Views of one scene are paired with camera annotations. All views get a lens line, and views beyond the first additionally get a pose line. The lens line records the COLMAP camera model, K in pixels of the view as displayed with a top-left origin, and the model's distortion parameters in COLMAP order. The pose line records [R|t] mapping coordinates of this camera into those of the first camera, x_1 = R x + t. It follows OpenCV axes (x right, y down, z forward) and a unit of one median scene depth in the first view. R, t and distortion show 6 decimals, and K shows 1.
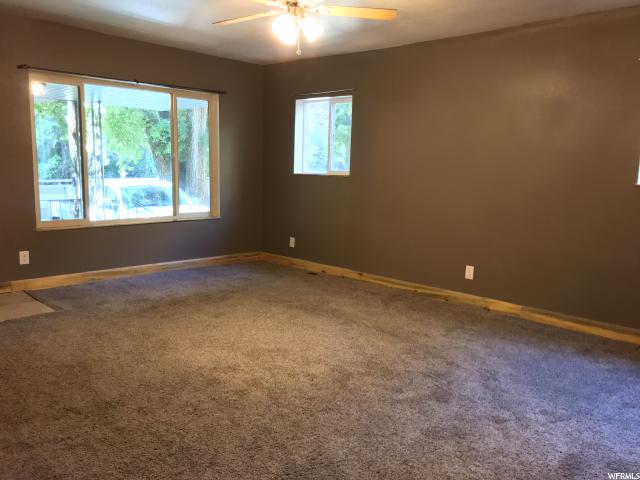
lens RADIAL K [[527.4, 0, 320.0], [0, 527.4, 240.0], [0, 0, 1]] dist [0.061183, -0.094390]
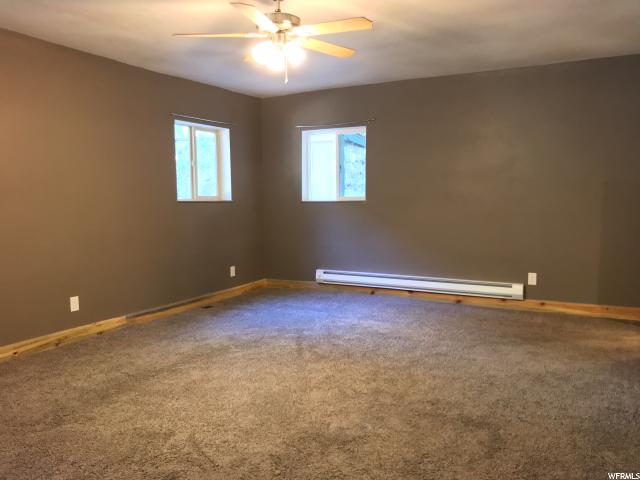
lens RADIAL K [[527.4, 0, 320.0], [0, 527.4, 240.0], [0, 0, 1]] dist [0.061183, -0.094390]
pose [[-0.287927, -0.105448, 0.951829, -0.879798], [0.128123, 0.980742, 0.147408, -0.159678], [-0.949043, 0.164394, -0.268872, 1.039361]]
